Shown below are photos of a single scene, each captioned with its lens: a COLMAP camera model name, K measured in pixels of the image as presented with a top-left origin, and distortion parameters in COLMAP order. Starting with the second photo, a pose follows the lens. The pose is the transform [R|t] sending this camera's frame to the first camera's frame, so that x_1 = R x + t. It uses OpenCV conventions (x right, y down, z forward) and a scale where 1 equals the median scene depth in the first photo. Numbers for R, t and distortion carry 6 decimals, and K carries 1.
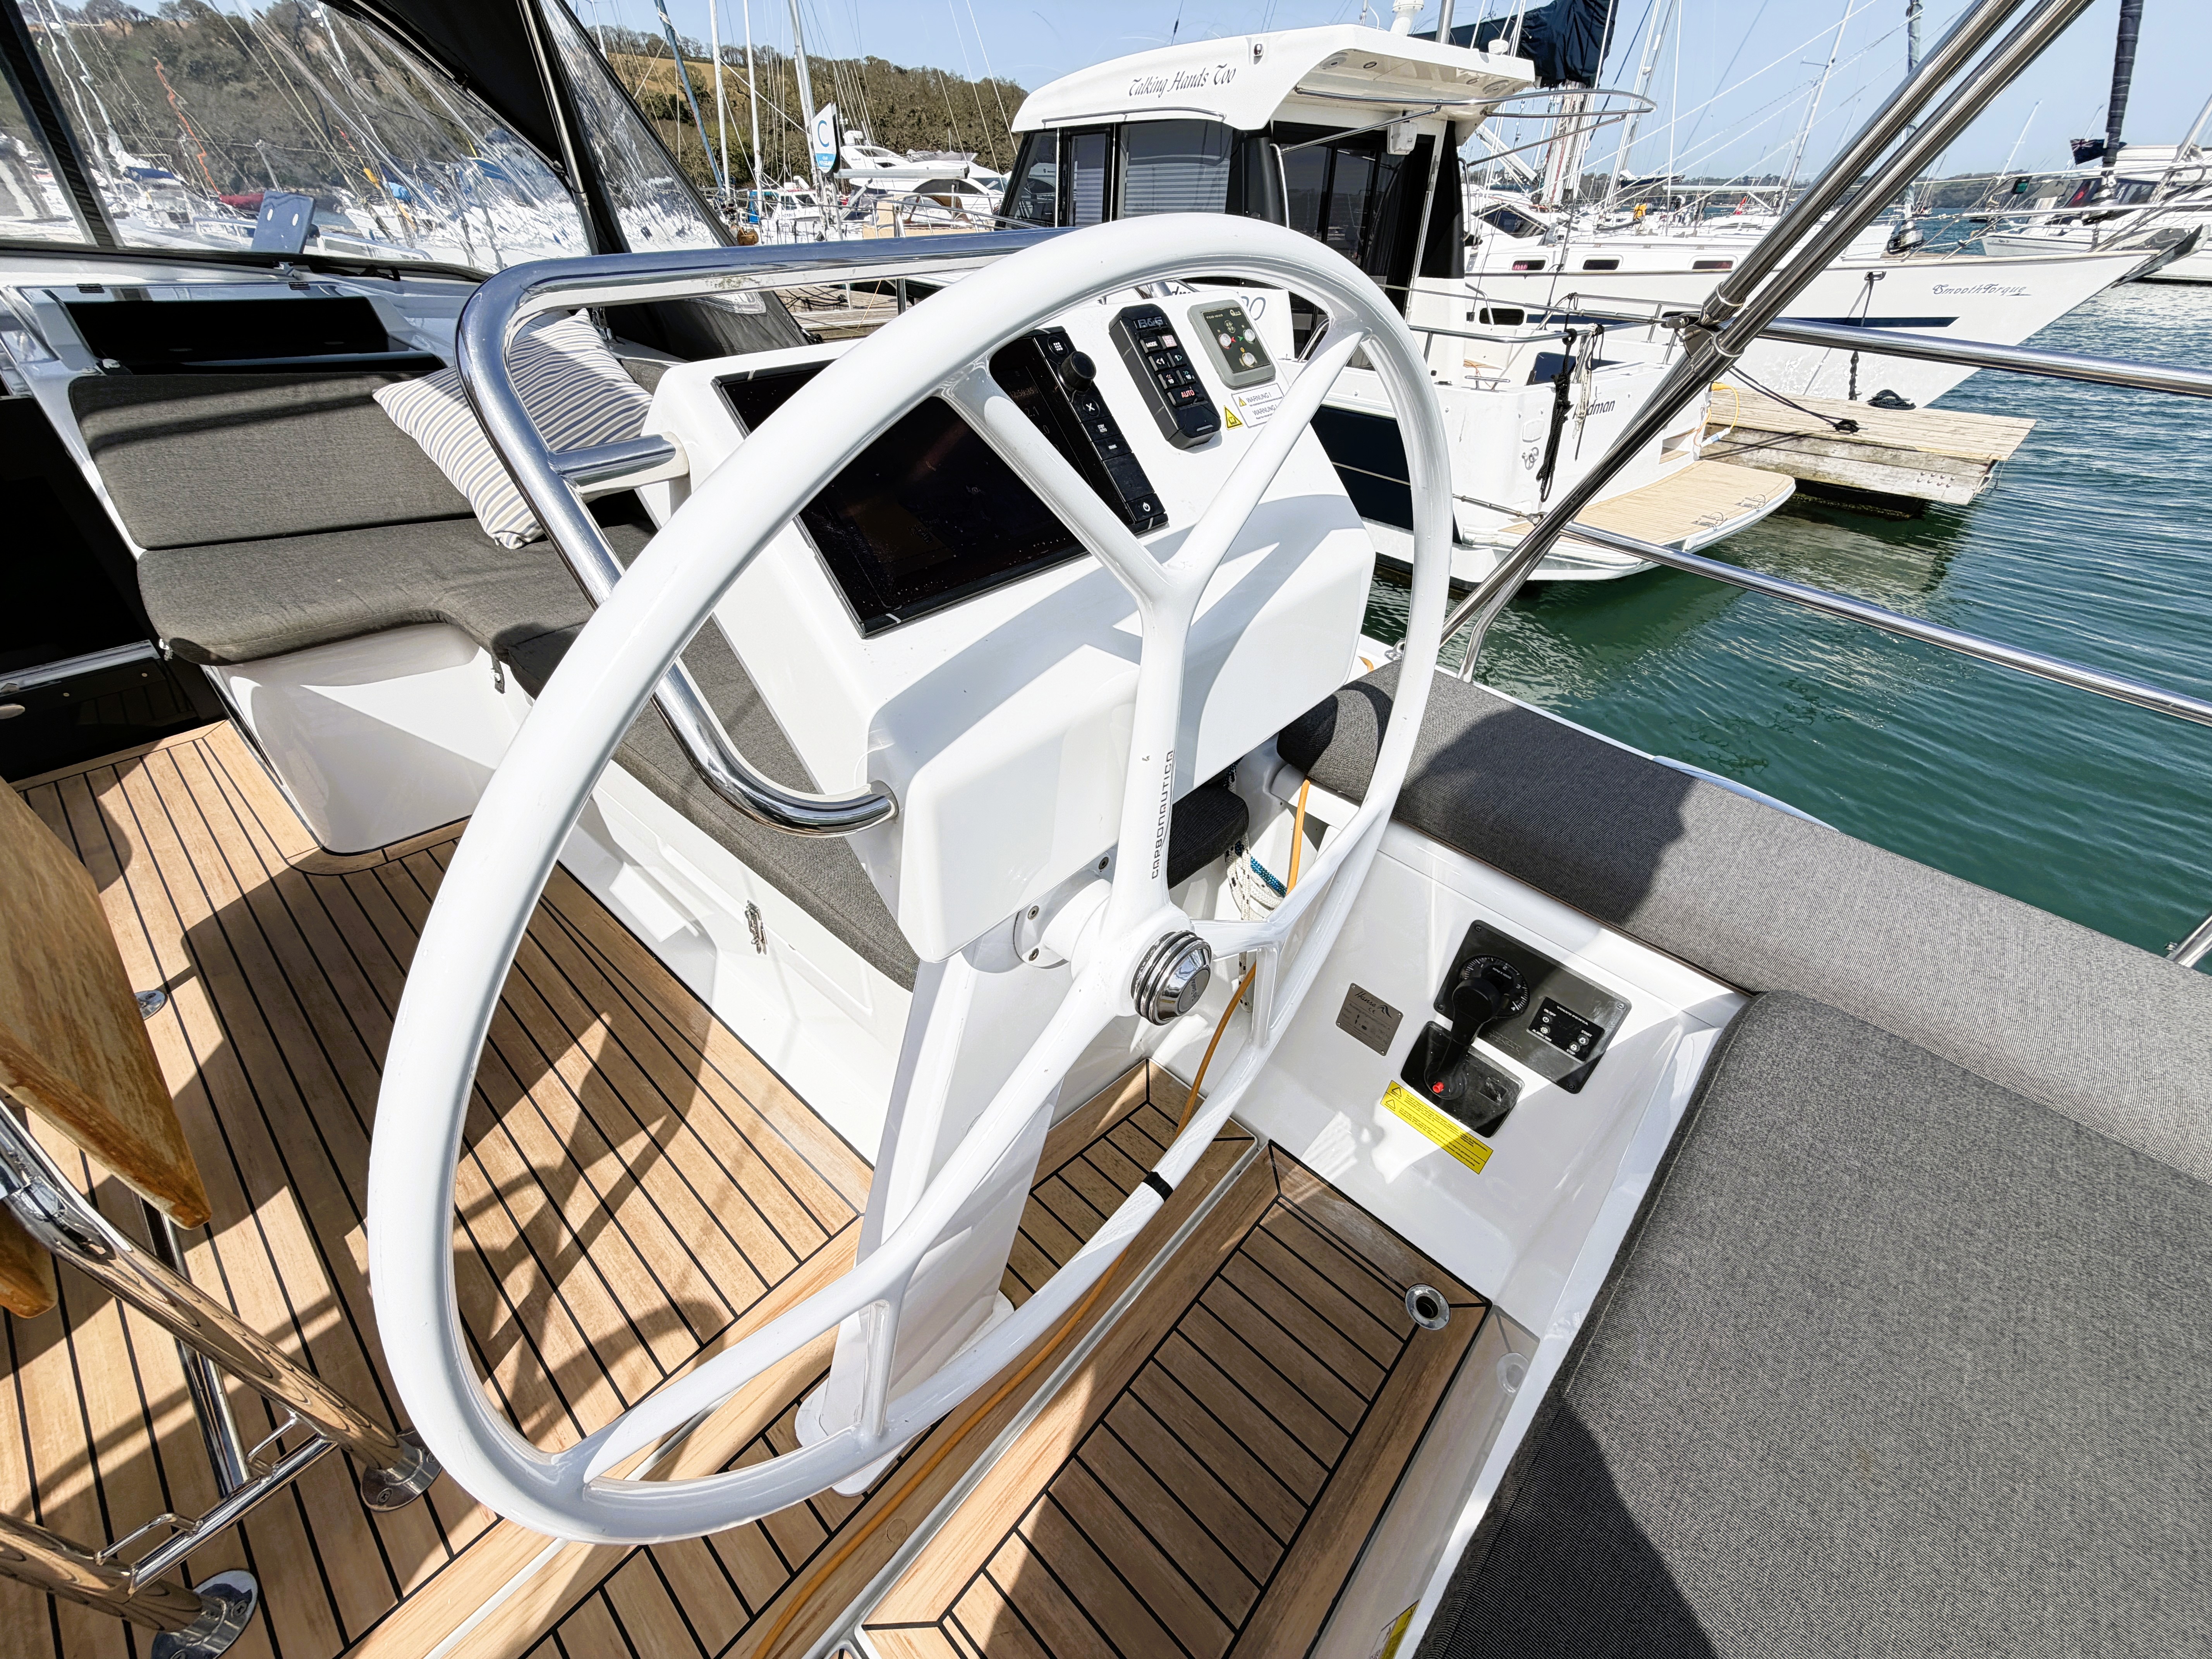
lens RADIAL K [[857.6, 0, 1106.0], [0, 857.6, 829.5], [0, 0, 1]] dist [0.018085, -0.005537]
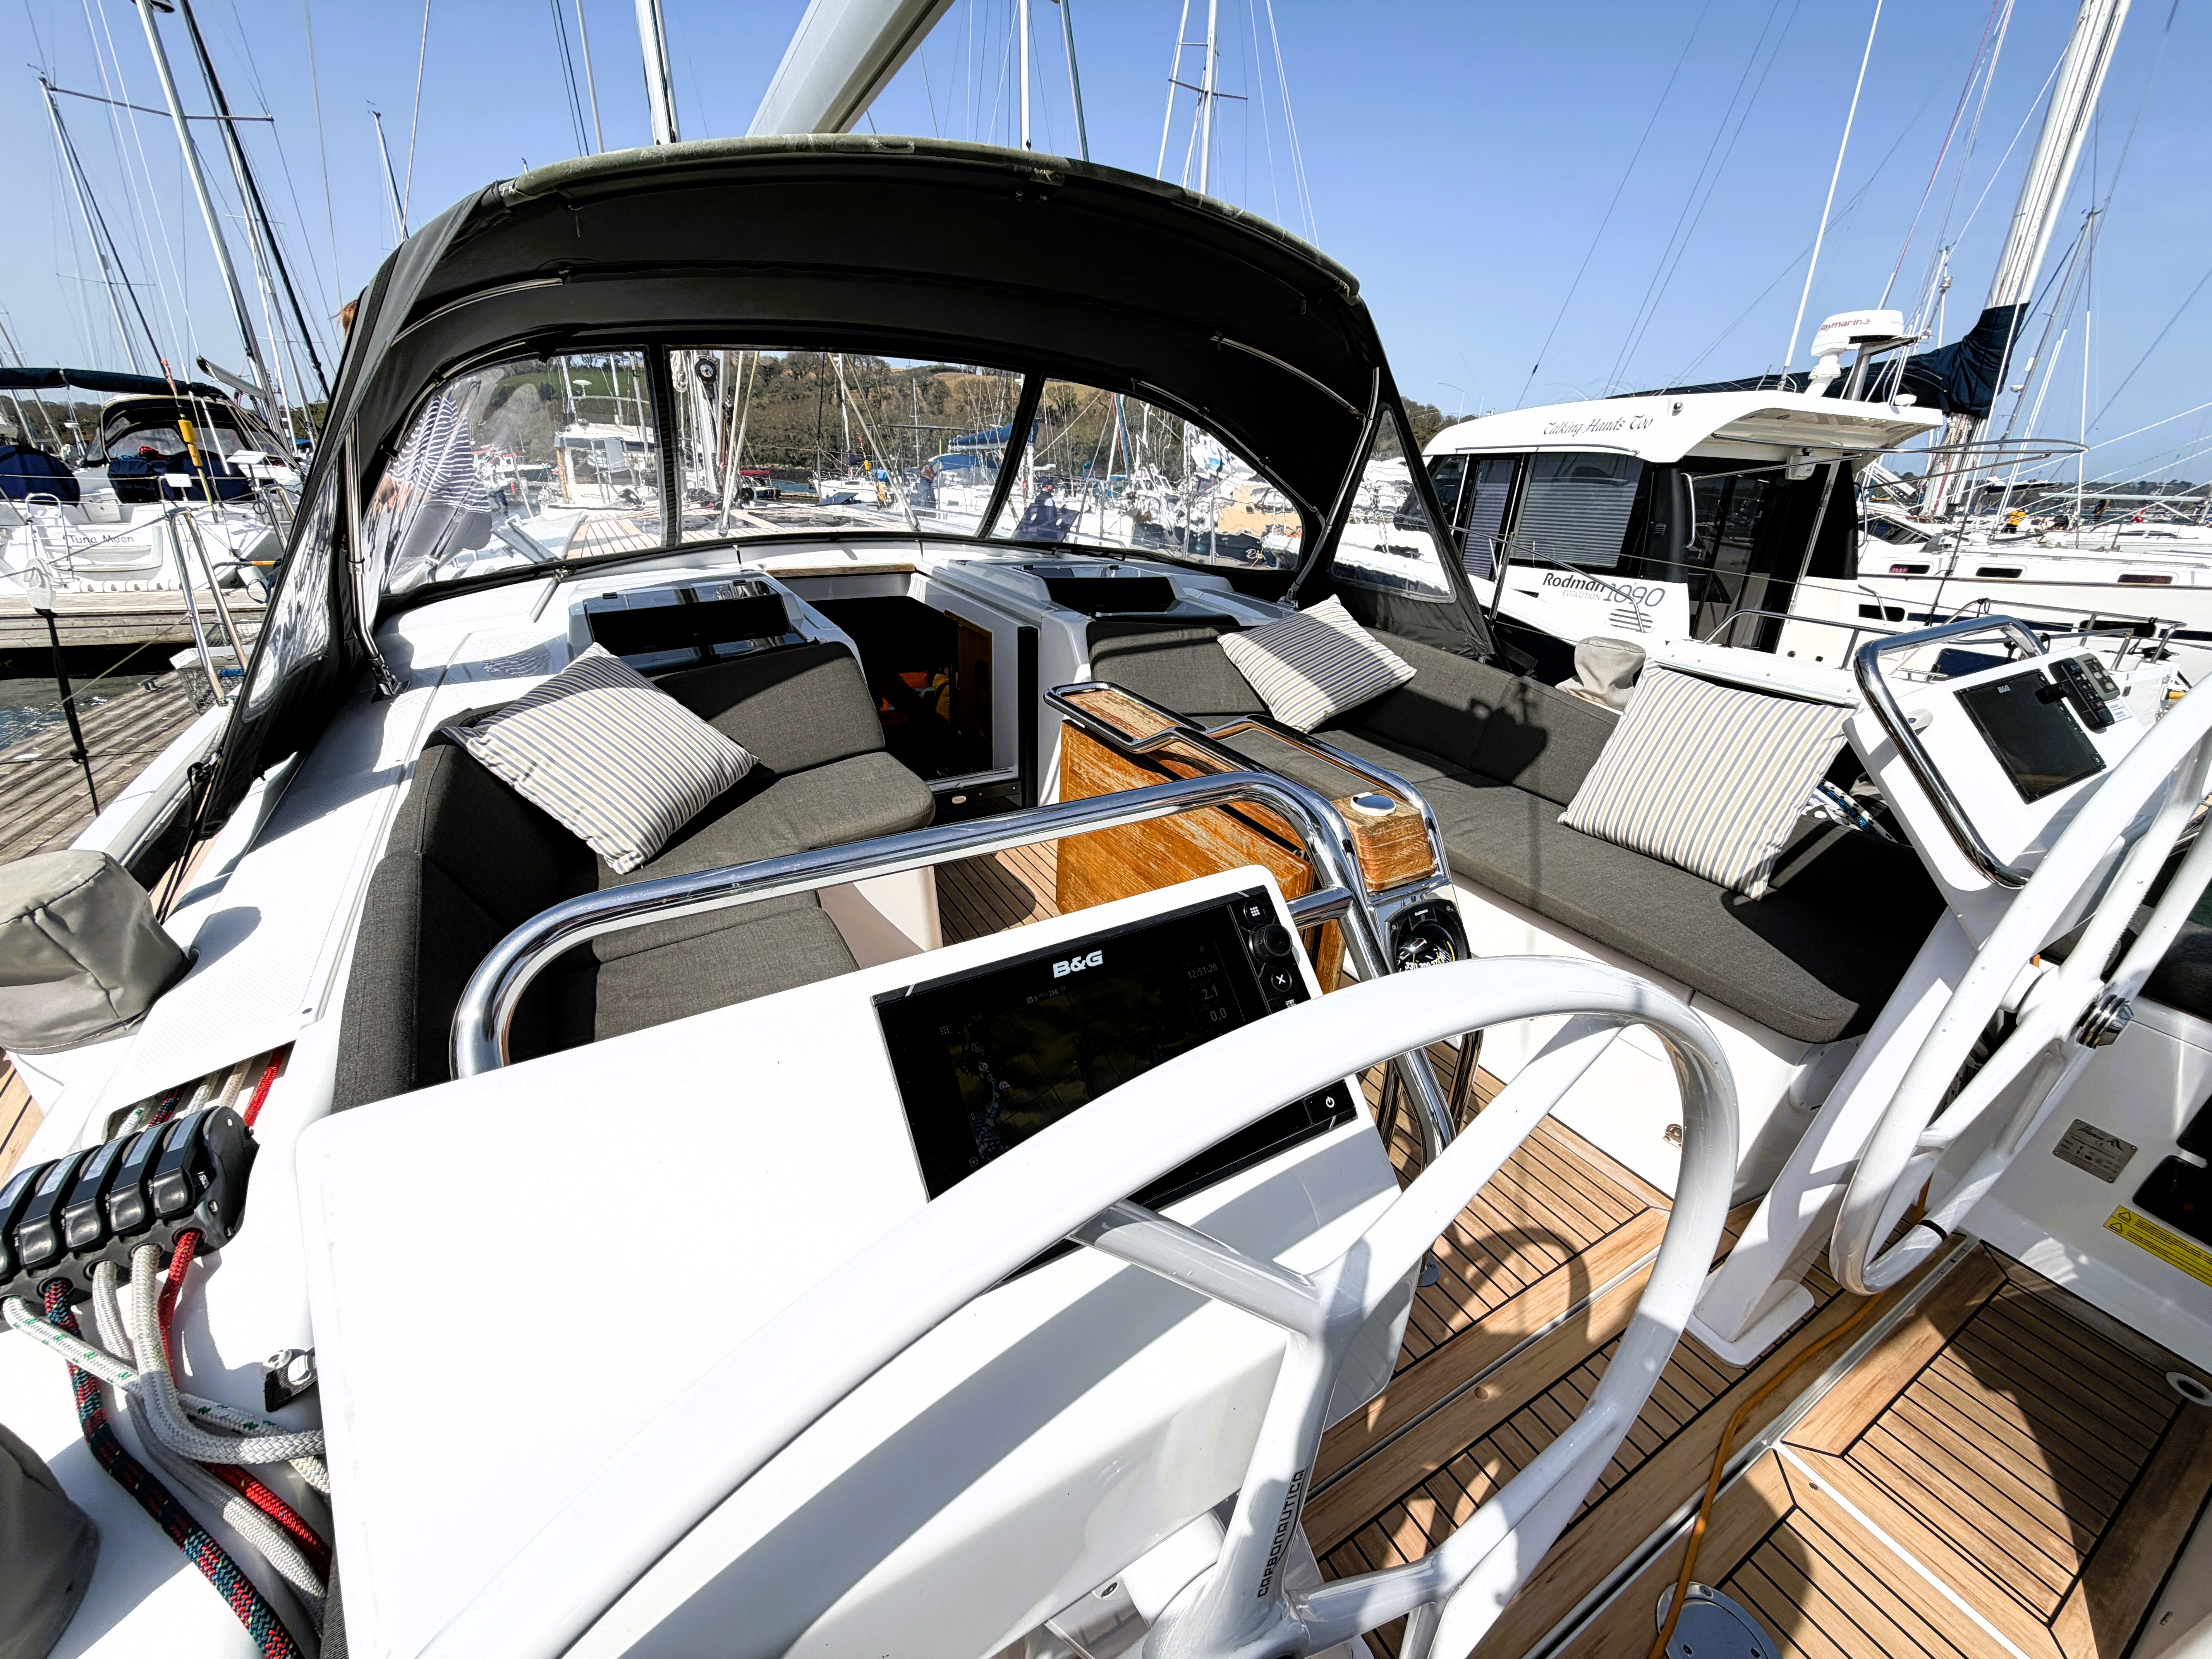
lens RADIAL K [[857.6, 0, 1106.0], [0, 857.6, 829.5], [0, 0, 1]] dist [0.018085, -0.005537]
pose [[0.953822, 0.135120, -0.268266, -0.155697], [-0.196755, 0.955887, -0.218102, 0.064714], [0.226962, 0.260813, 0.938331, -0.127709]]
